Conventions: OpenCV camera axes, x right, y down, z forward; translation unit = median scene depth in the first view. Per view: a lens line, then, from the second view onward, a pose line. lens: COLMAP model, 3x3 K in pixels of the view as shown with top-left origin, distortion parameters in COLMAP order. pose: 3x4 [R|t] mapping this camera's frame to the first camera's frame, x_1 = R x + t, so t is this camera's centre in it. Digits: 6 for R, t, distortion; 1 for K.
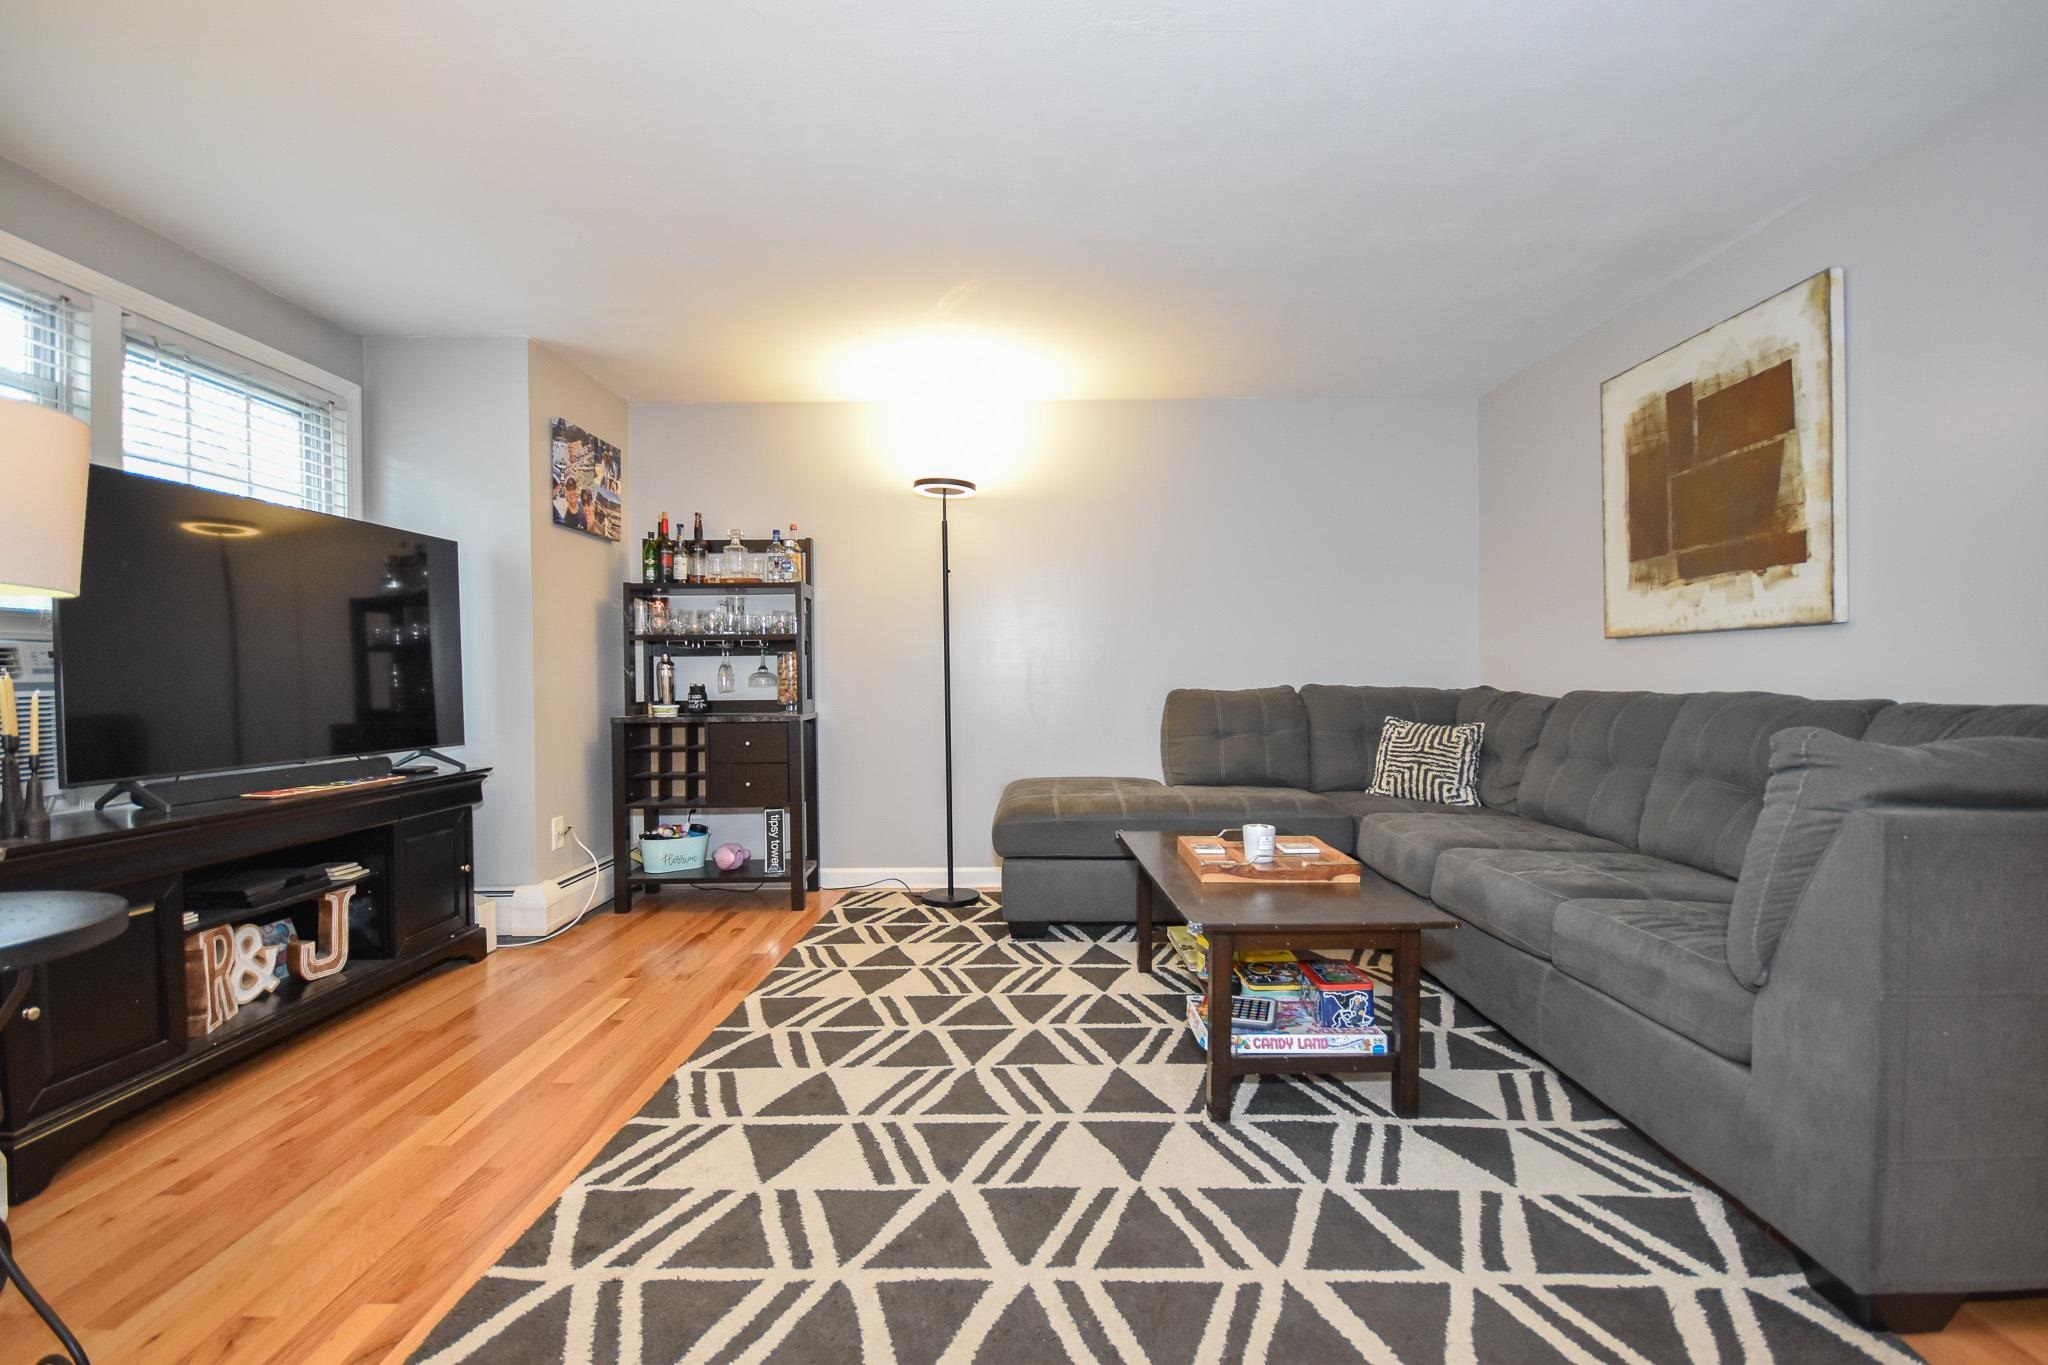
lens RADIAL K [[896.9, 0, 1025.2], [0, 896.9, 687.6], [0, 0, 1]] dist [-0.000087, -0.002546]
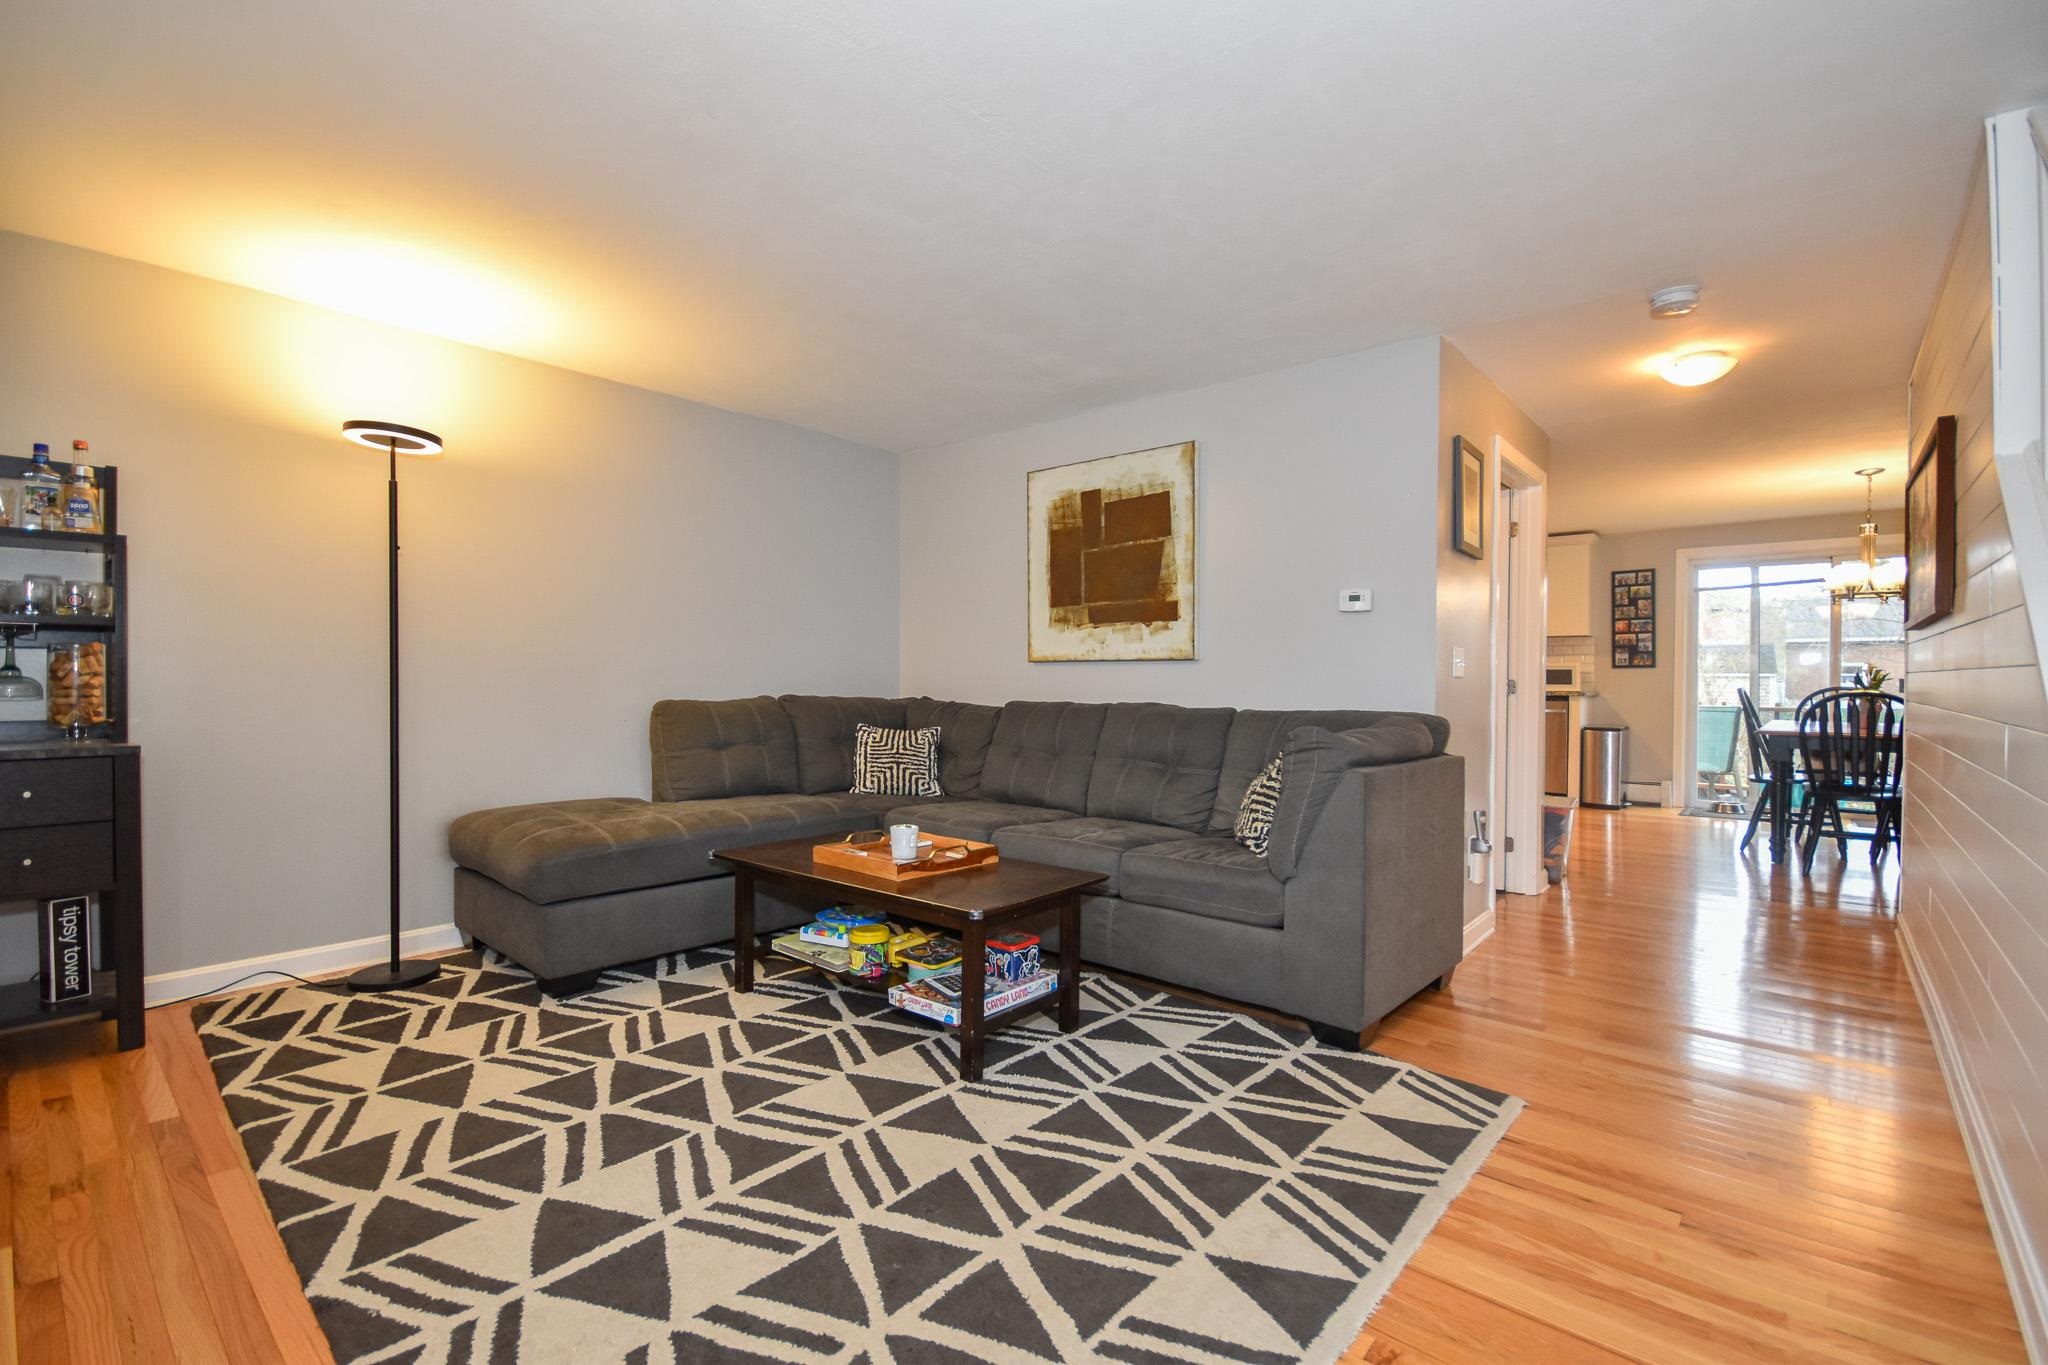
lens RADIAL K [[896.9, 0, 1025.2], [0, 896.9, 687.6], [0, 0, 1]] dist [-0.000087, -0.002546]
pose [[0.655669, 0.004371, 0.755036, -0.469401], [-0.002447, 0.999990, -0.003664, -0.014059], [-0.755044, 0.000555, 0.655674, 0.147846]]
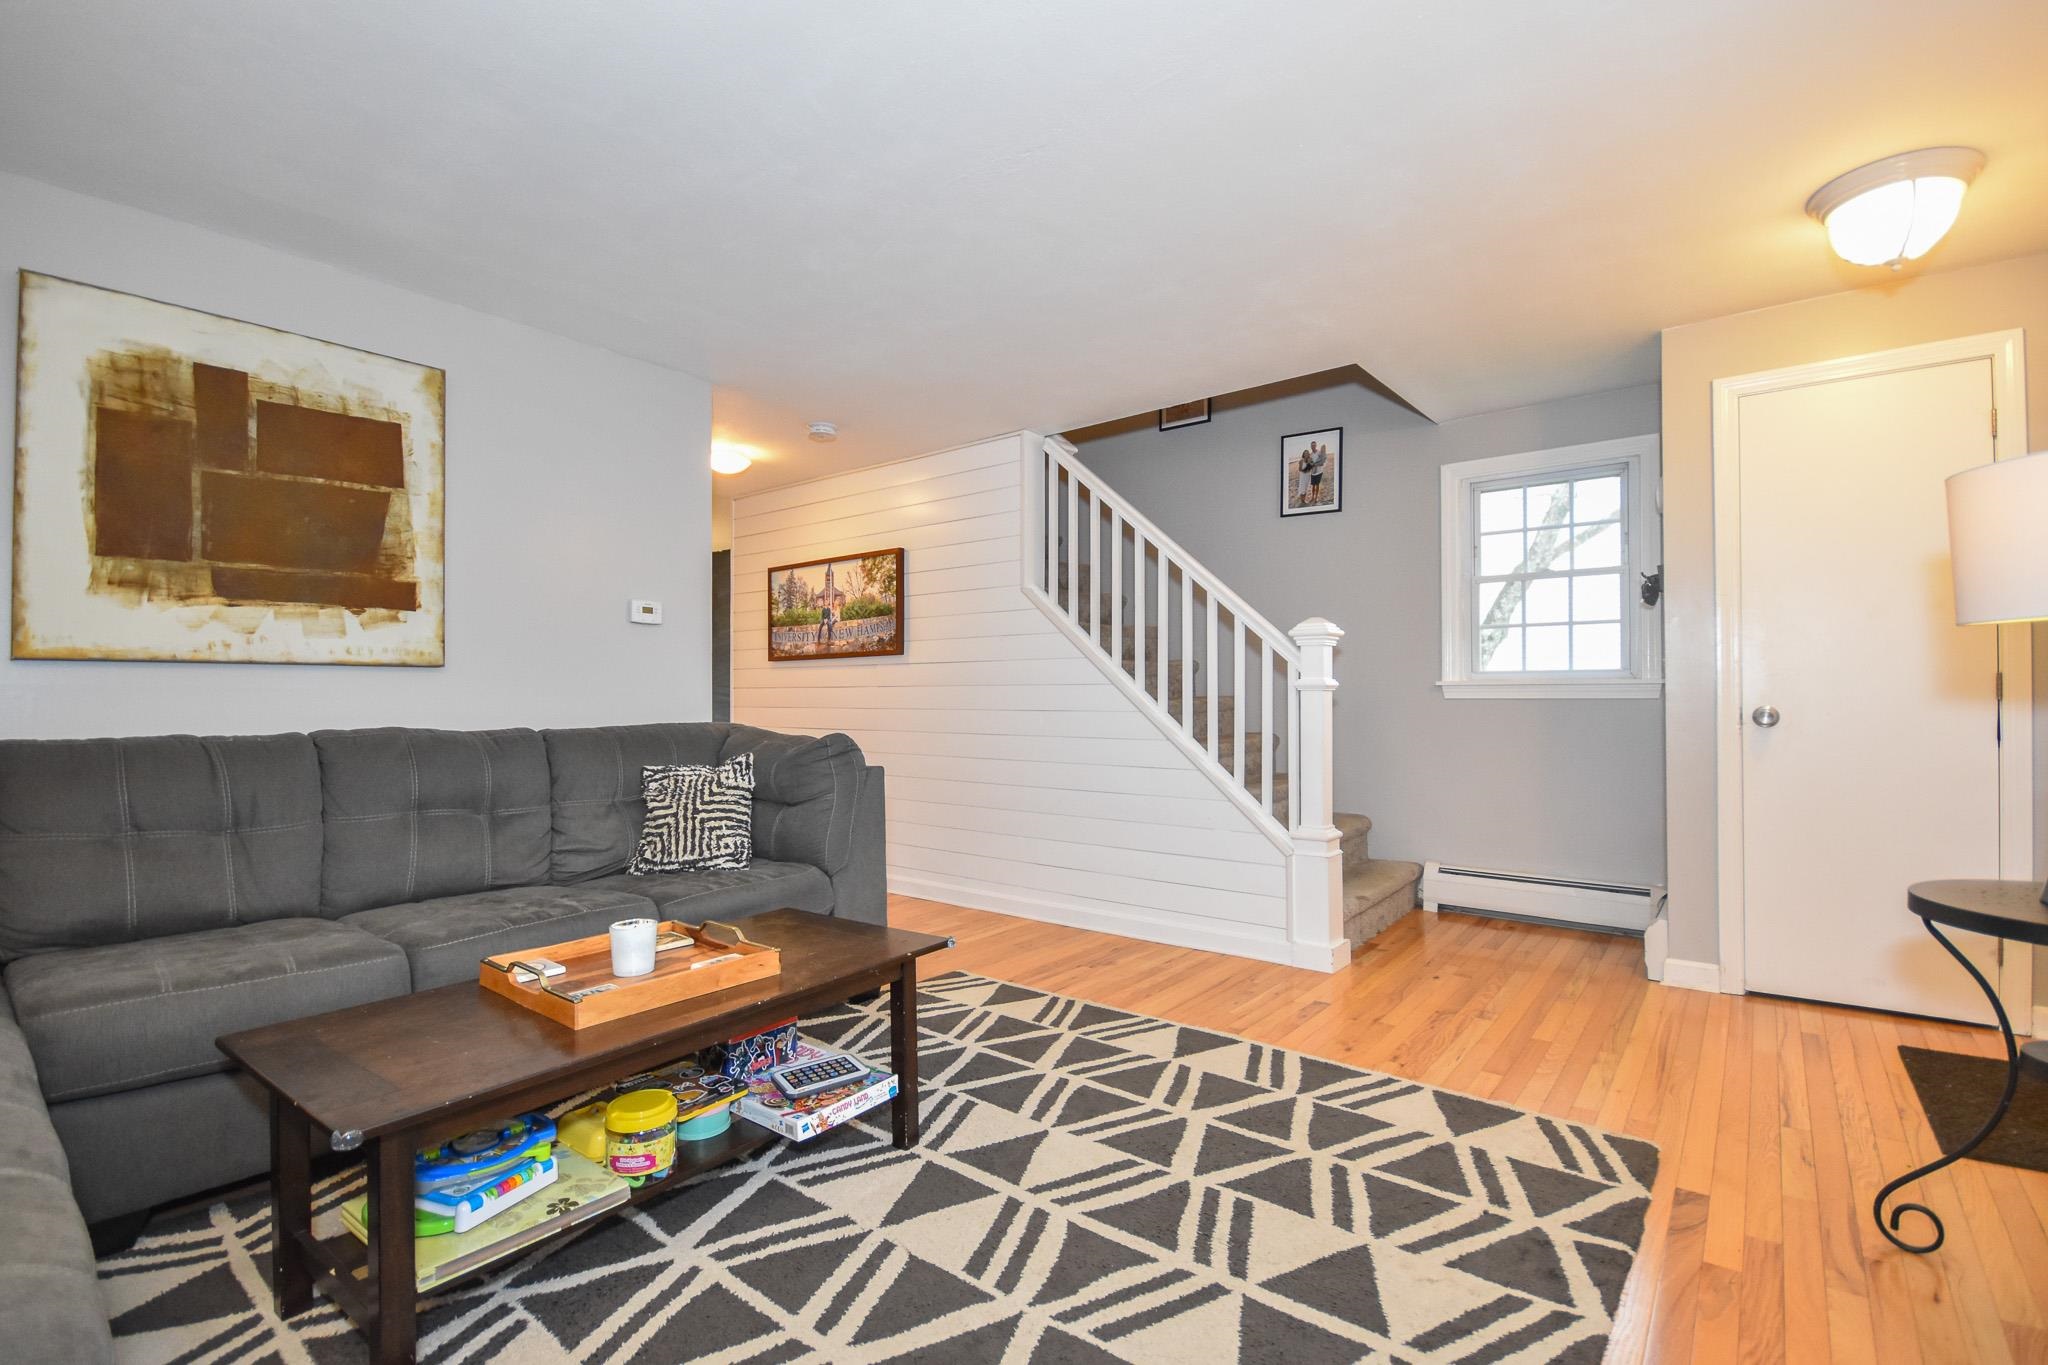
lens RADIAL K [[929.9, 0, 1025.7], [0, 929.9, 685.2], [0, 0, 1]] dist [0.009749, -0.012585]
pose [[-0.782876, 0.020790, 0.621831, -0.424930], [0.018689, 0.999776, -0.009896, -0.019093], [-0.621897, 0.003874, -0.783089, 1.333329]]
